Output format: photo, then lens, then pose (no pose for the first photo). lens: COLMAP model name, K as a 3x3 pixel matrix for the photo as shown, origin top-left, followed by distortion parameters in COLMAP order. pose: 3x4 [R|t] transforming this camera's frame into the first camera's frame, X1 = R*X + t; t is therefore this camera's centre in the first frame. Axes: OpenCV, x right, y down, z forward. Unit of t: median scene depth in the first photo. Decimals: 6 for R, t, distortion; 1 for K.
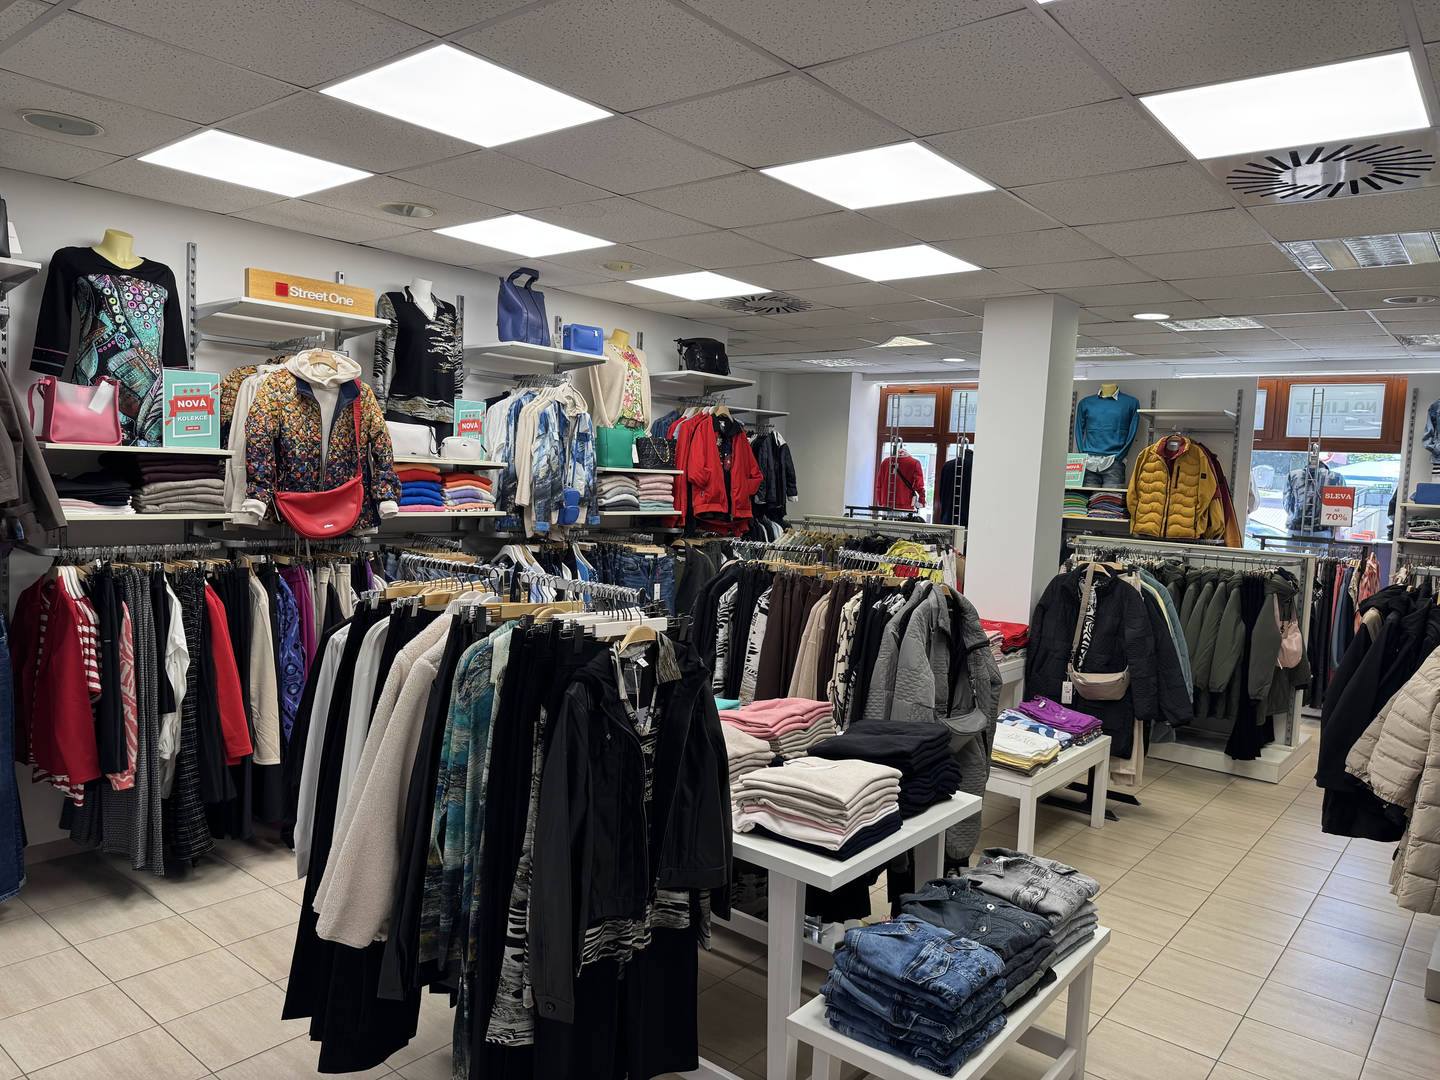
lens RADIAL K [[1000.8, 0, 720.0], [0, 1000.8, 540.0], [0, 0, 1]] dist [0.161202, -0.268939]
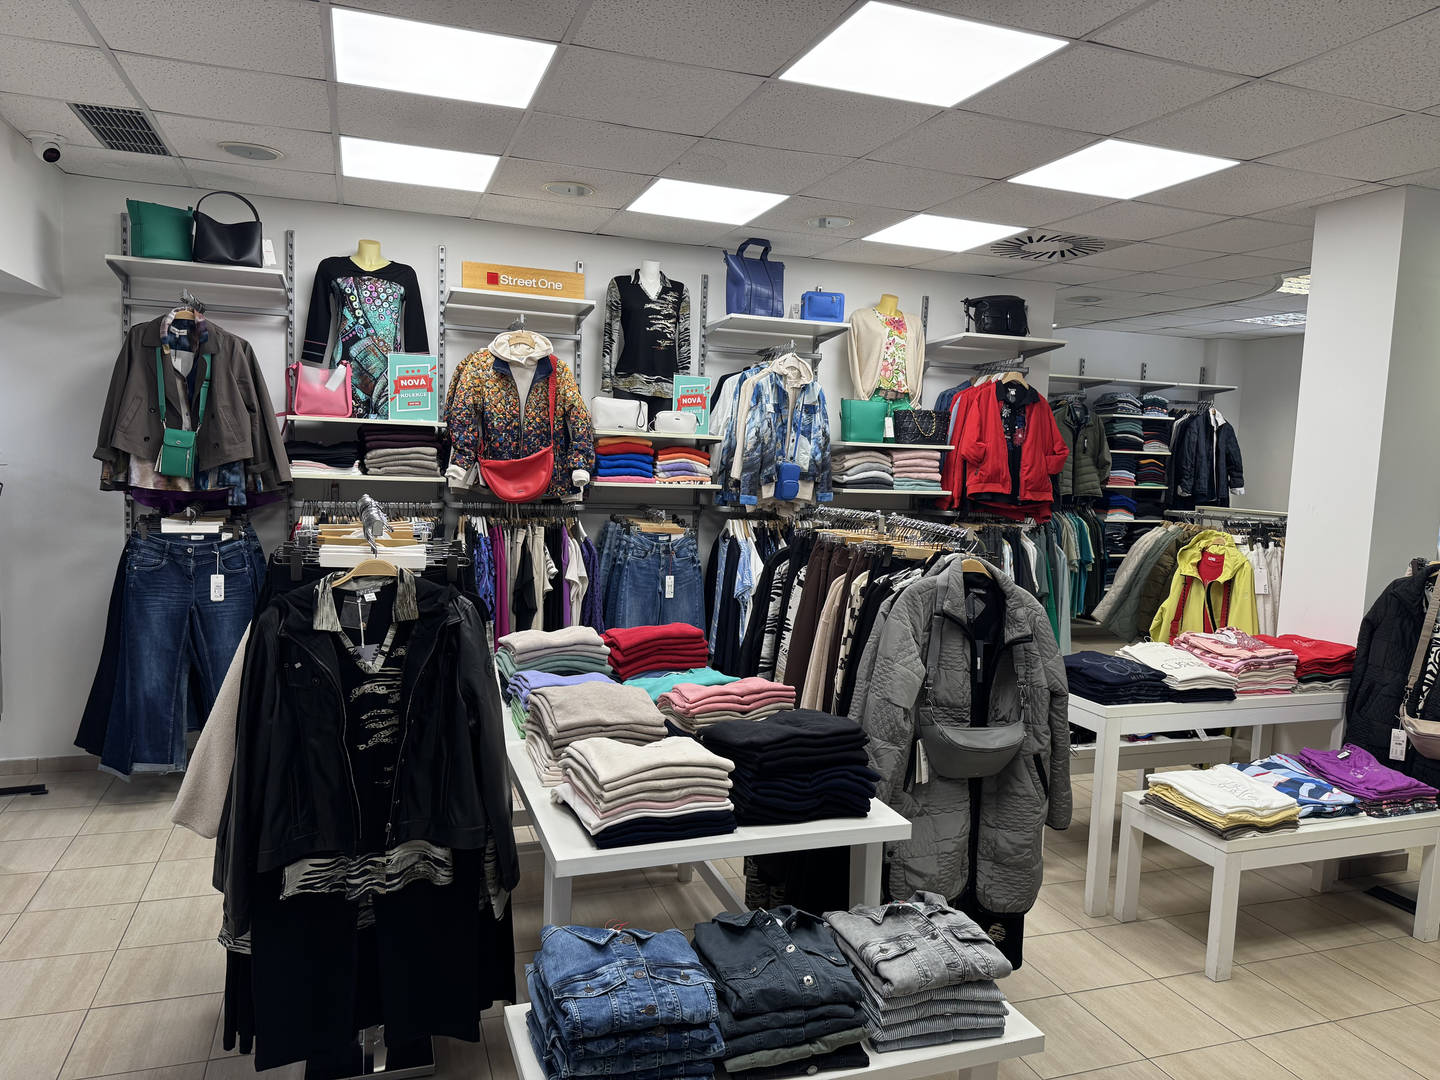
lens RADIAL K [[1000.8, 0, 720.0], [0, 1000.8, 540.0], [0, 0, 1]] dist [0.161202, -0.268939]
pose [[0.855967, 0.034629, -0.515869, 0.320641], [-0.037399, 0.999288, 0.005024, 0.022806], [0.515675, 0.014992, 0.856653, 0.154254]]
